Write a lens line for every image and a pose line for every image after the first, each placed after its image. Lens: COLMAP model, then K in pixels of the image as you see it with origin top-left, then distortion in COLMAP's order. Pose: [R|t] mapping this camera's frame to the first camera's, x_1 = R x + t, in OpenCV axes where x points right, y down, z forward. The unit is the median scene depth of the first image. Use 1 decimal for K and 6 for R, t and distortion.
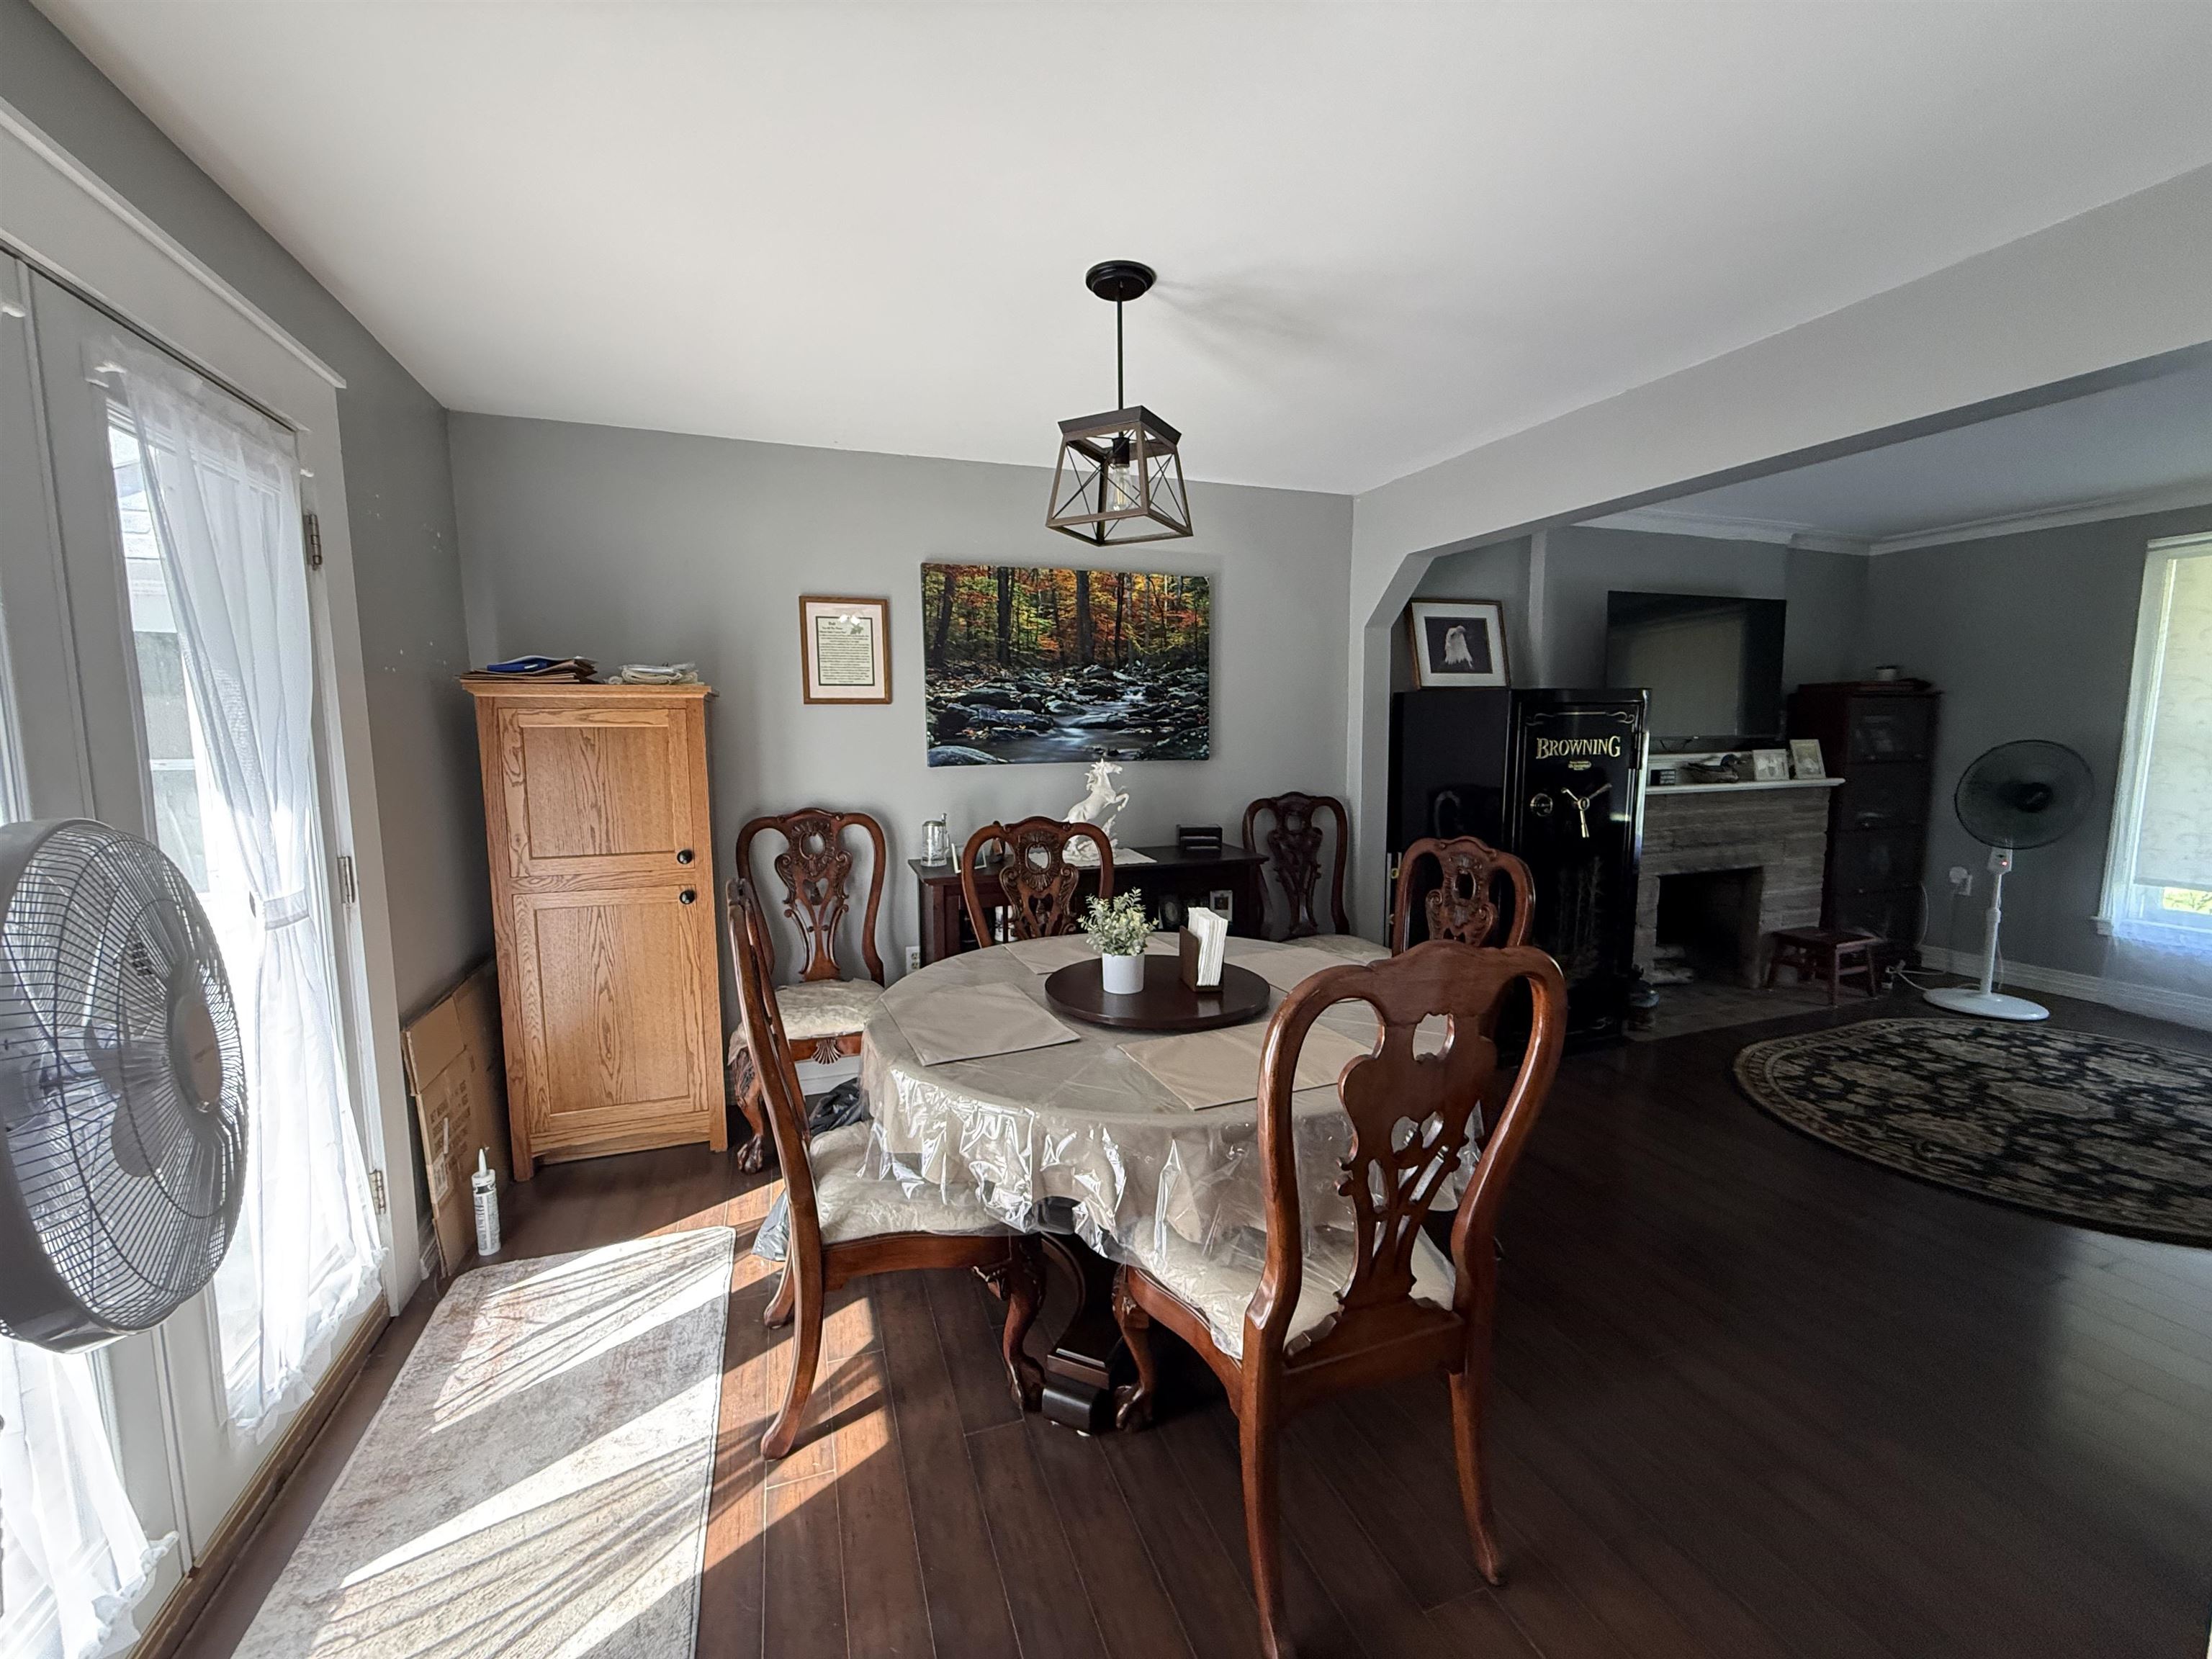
lens RADIAL K [[884.6, 0, 1095.5], [0, 884.6, 828.9], [0, 0, 1]] dist [-0.000493, 0.001077]
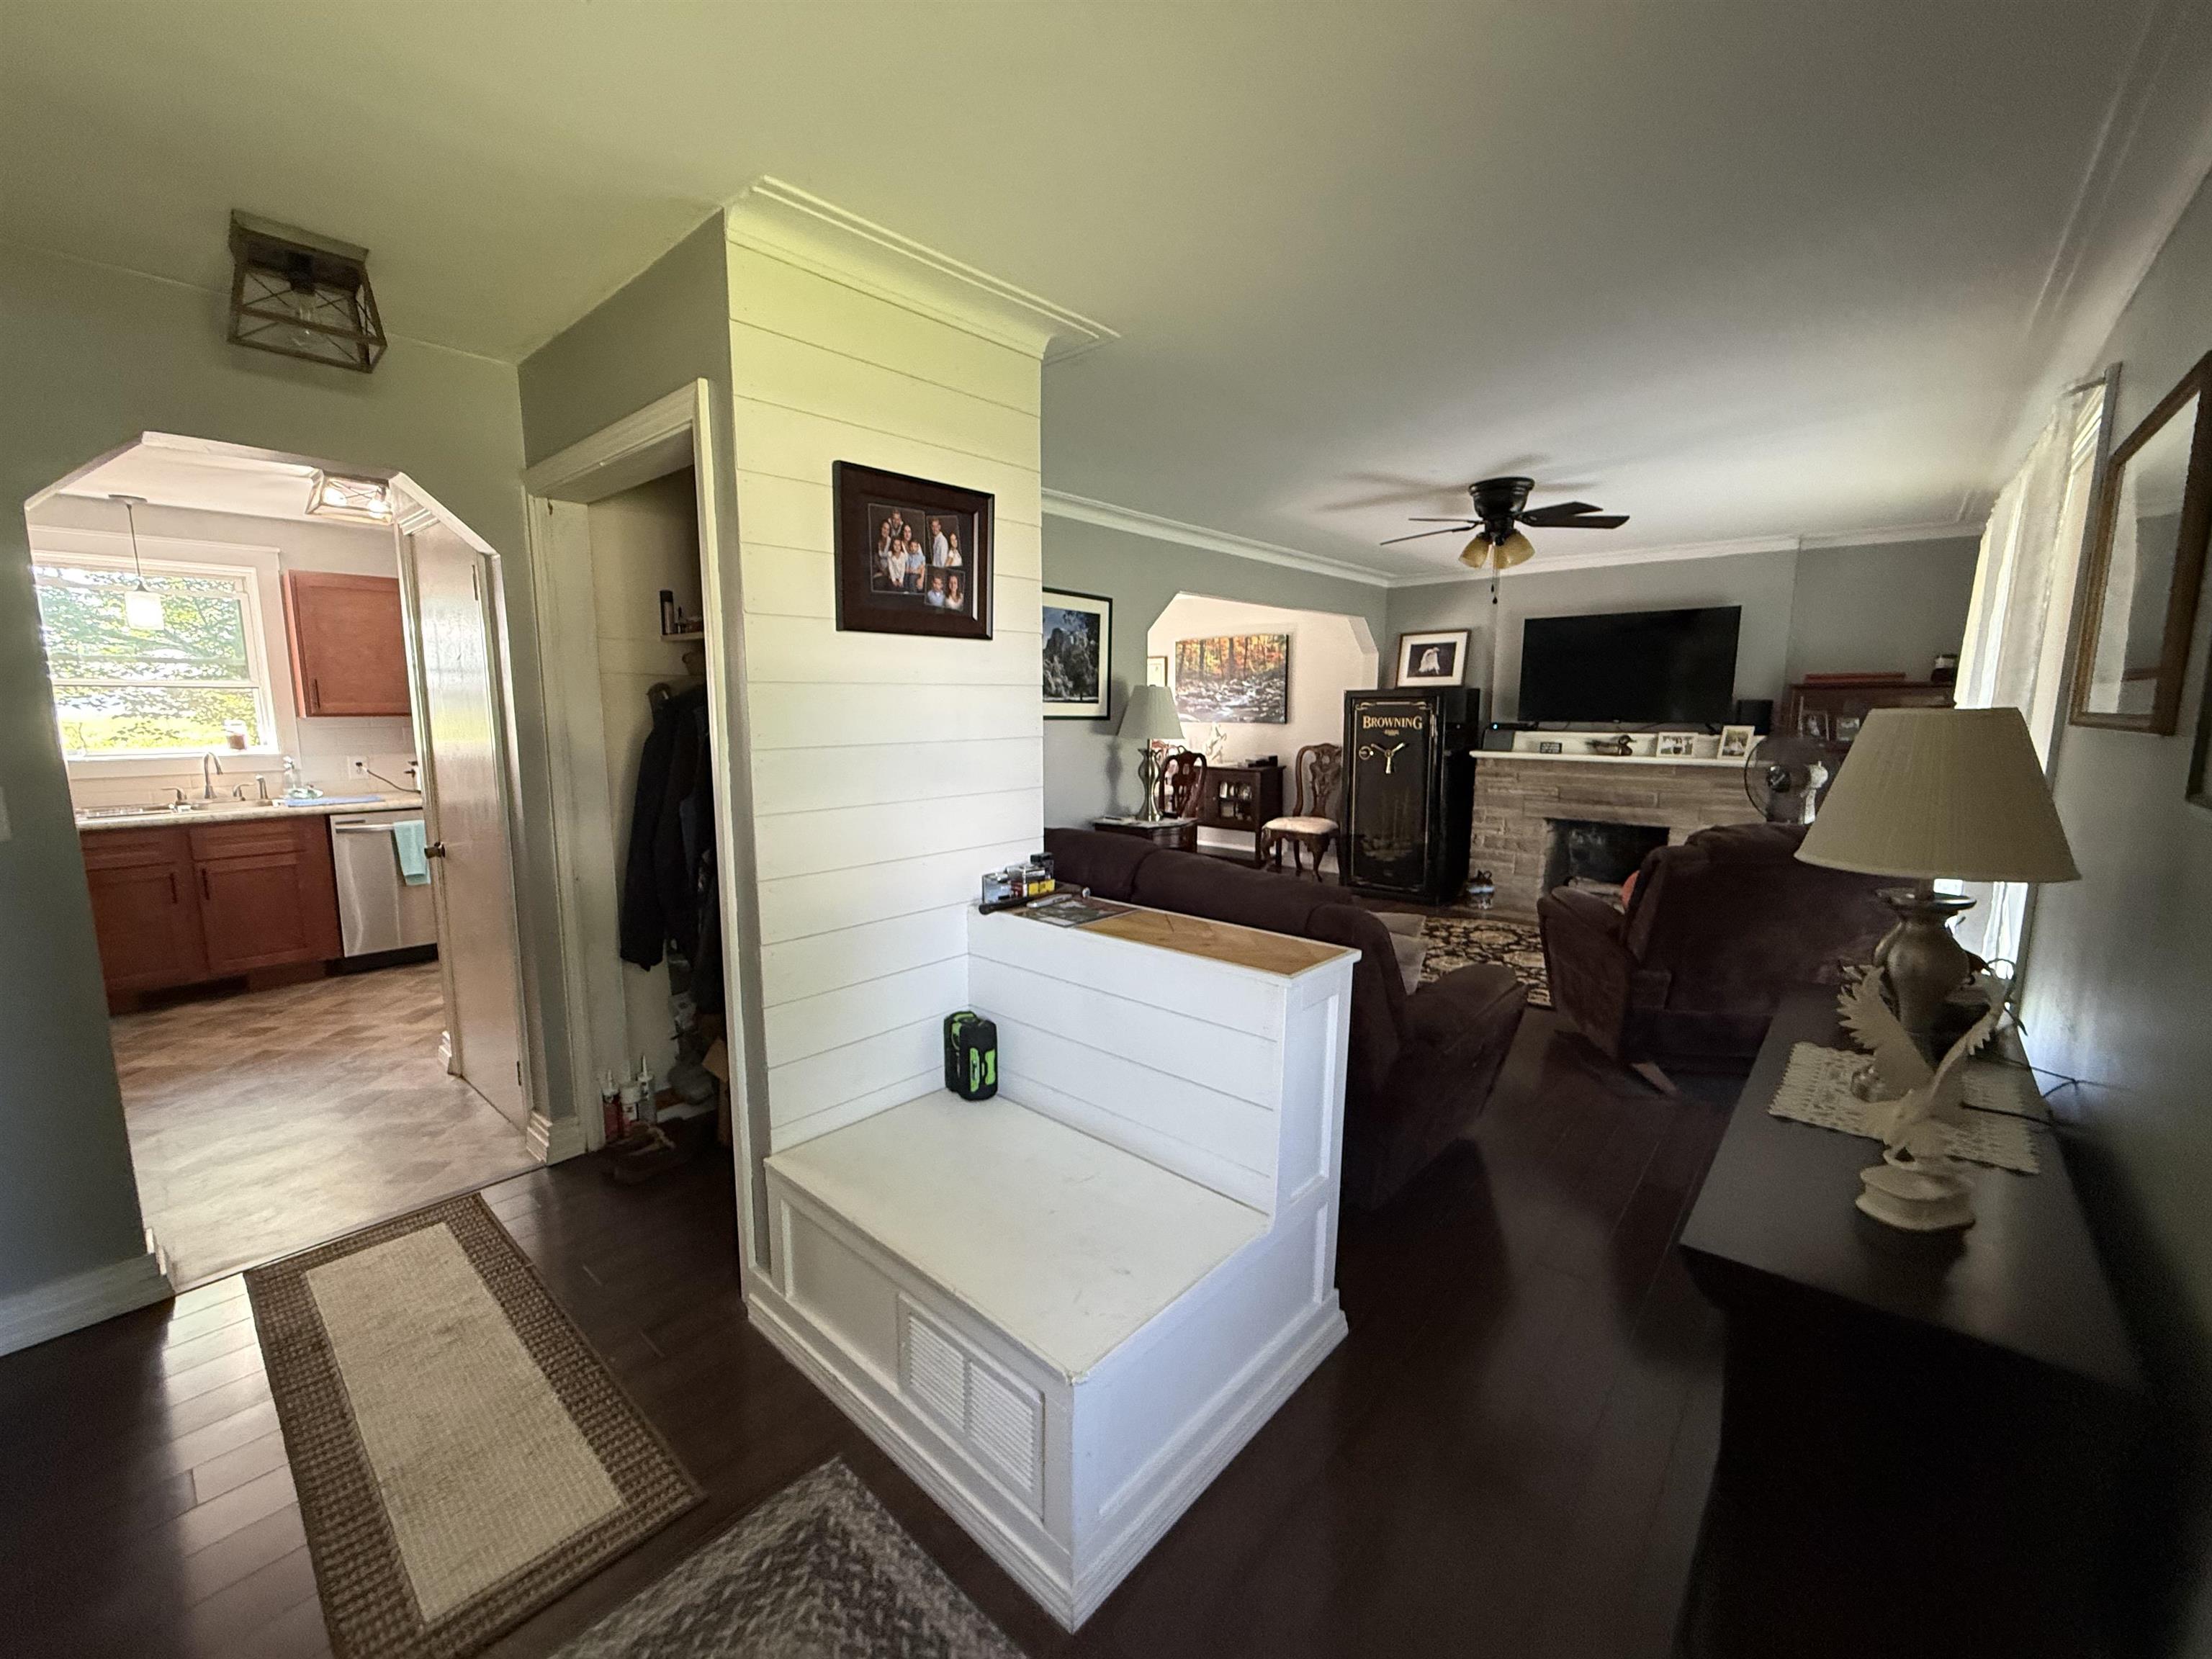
lens RADIAL K [[884.6, 0, 1098.9], [0, 884.6, 828.5], [0, 0, 1]] dist [-0.000493, 0.001077]
pose [[0.481872, 0.133115, -0.866071, 1.817058], [-0.104572, 0.990066, 0.093991, 0.013461], [0.869979, 0.045275, 0.491005, -0.378004]]
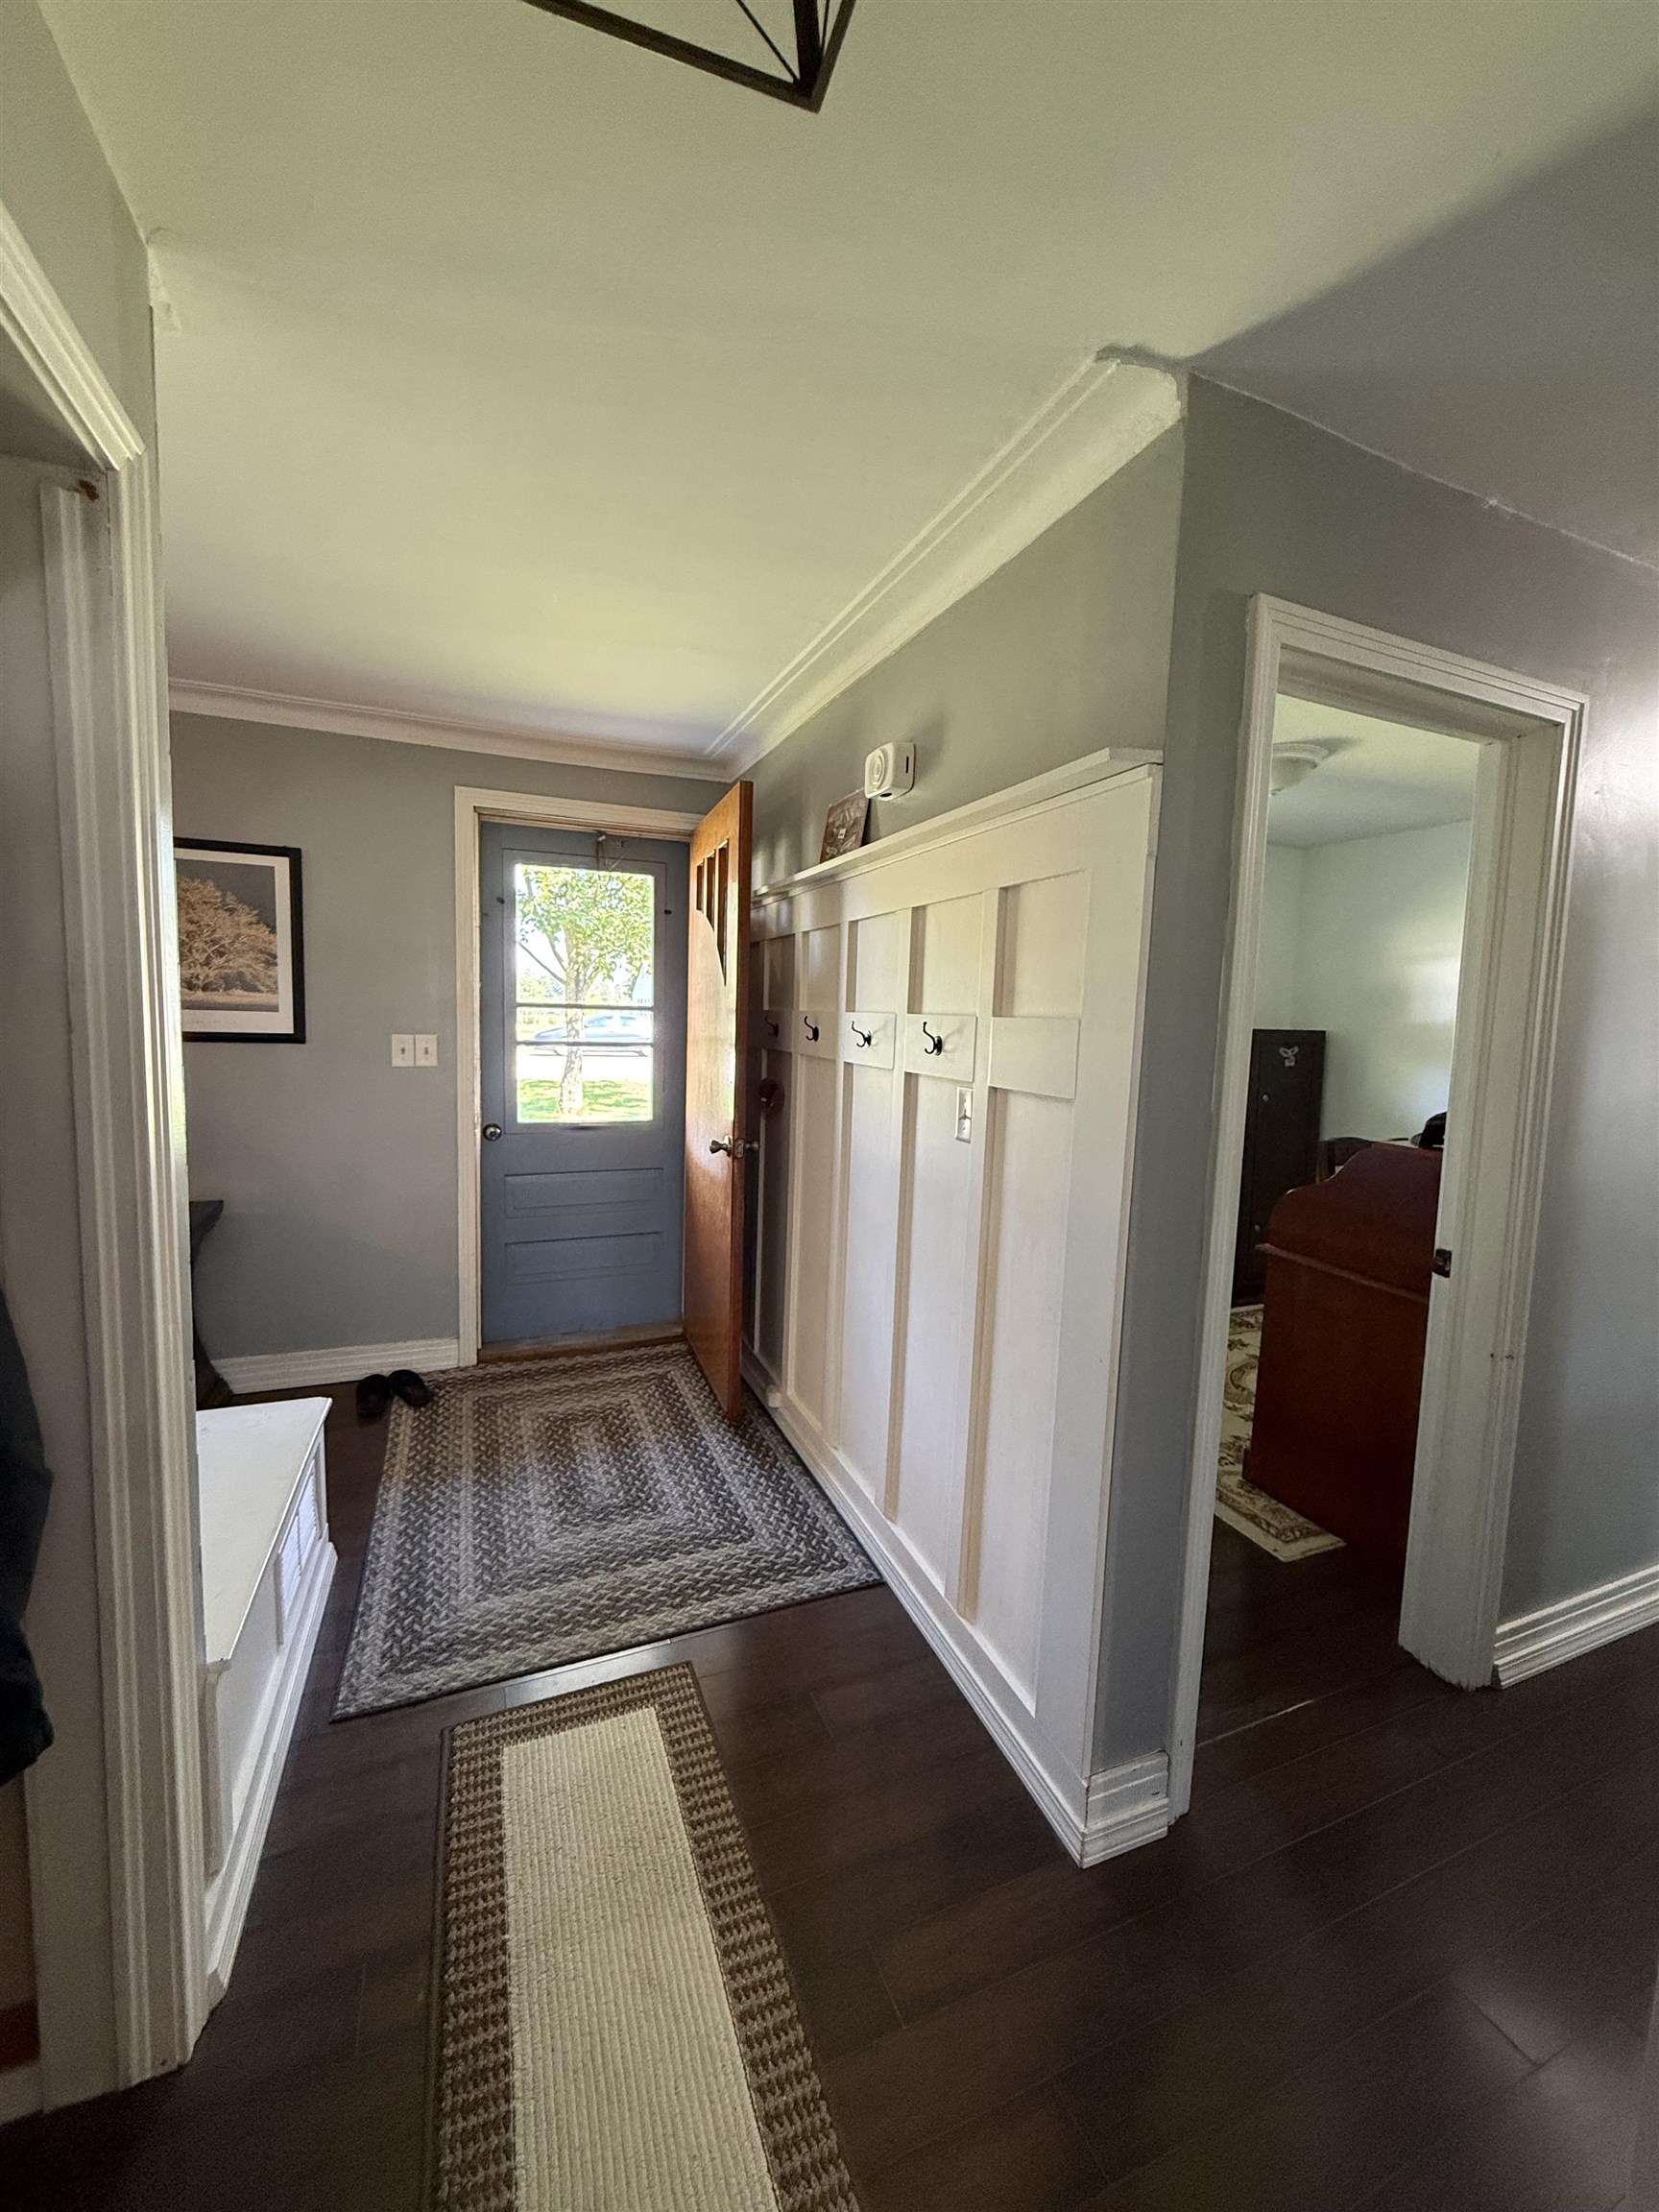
lens RADIAL K [[884.6, 0, 822.0], [0, 884.6, 1098.9], [0, 0, 1]] dist [-0.000493, 0.001077]
pose [[-0.037509, -0.088701, 0.995352, 0.896543], [0.082786, 0.992353, 0.091553, 0.041495], [-0.995861, 0.085835, -0.029879, -0.541032]]
